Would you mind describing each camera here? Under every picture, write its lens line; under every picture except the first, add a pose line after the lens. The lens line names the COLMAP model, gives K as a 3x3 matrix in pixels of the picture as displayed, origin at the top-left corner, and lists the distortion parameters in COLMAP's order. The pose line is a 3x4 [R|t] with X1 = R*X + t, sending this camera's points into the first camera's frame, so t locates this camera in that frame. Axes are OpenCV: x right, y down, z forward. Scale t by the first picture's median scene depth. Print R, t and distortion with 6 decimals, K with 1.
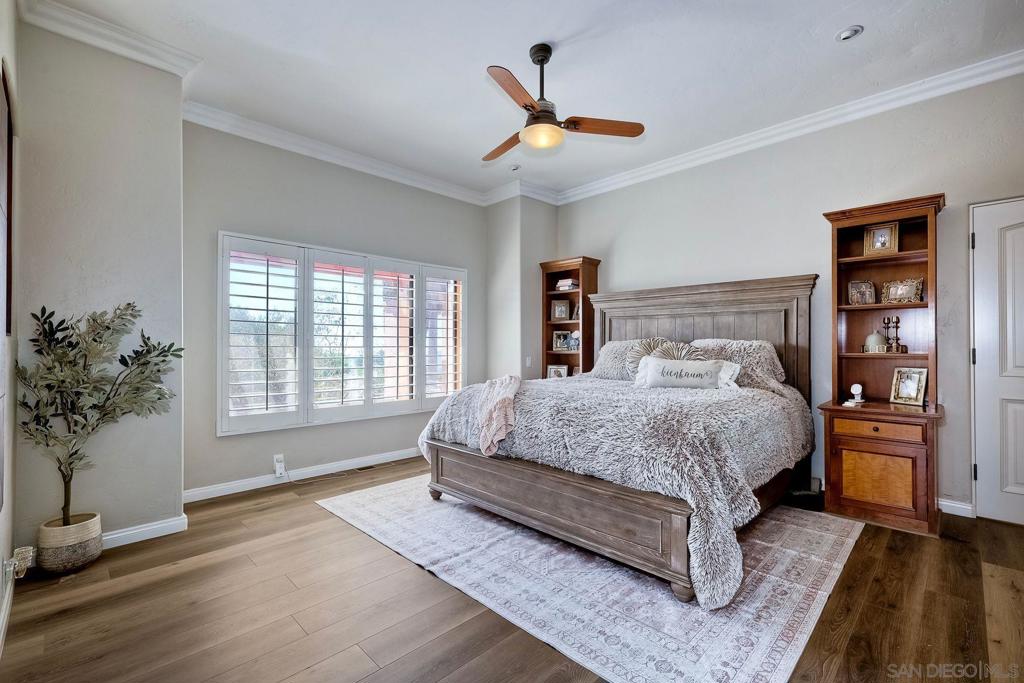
lens RADIAL K [[449.6, 0, 516.1], [0, 449.6, 340.5], [0, 0, 1]] dist [-0.000156, -0.000031]
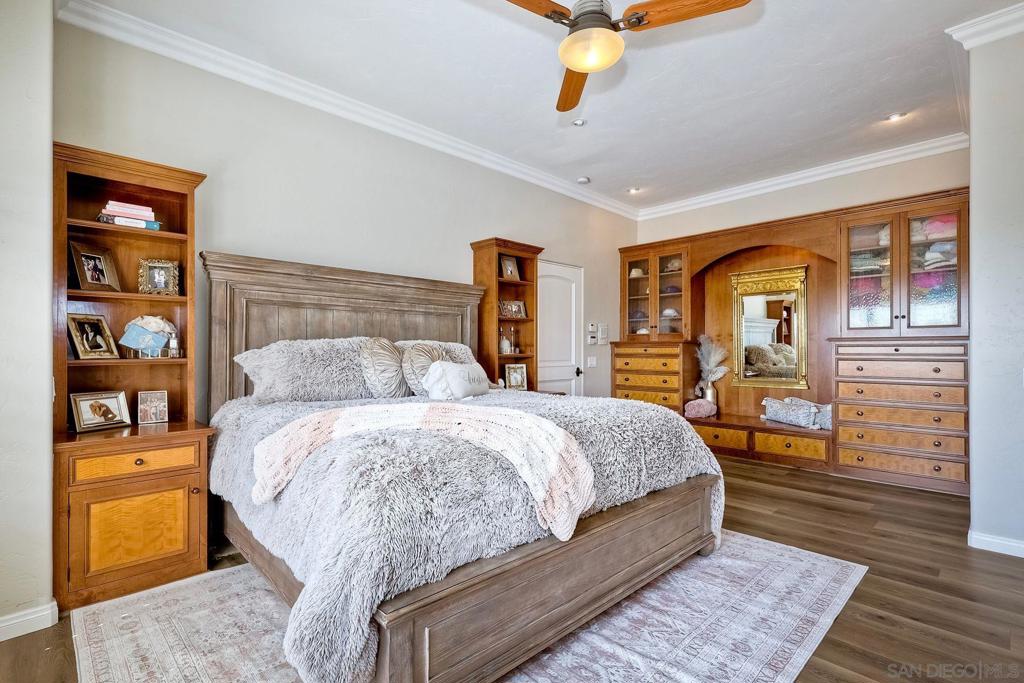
lens RADIAL K [[473.4, 0, 515.7], [0, 473.4, 350.0], [0, 0, 1]] dist [0.001804, 0.000302]
pose [[0.028135, -0.000557, 0.999604, -0.496254], [-0.009950, 0.999950, 0.000837, 0.013408], [-0.999555, -0.009970, 0.028128, 0.790651]]
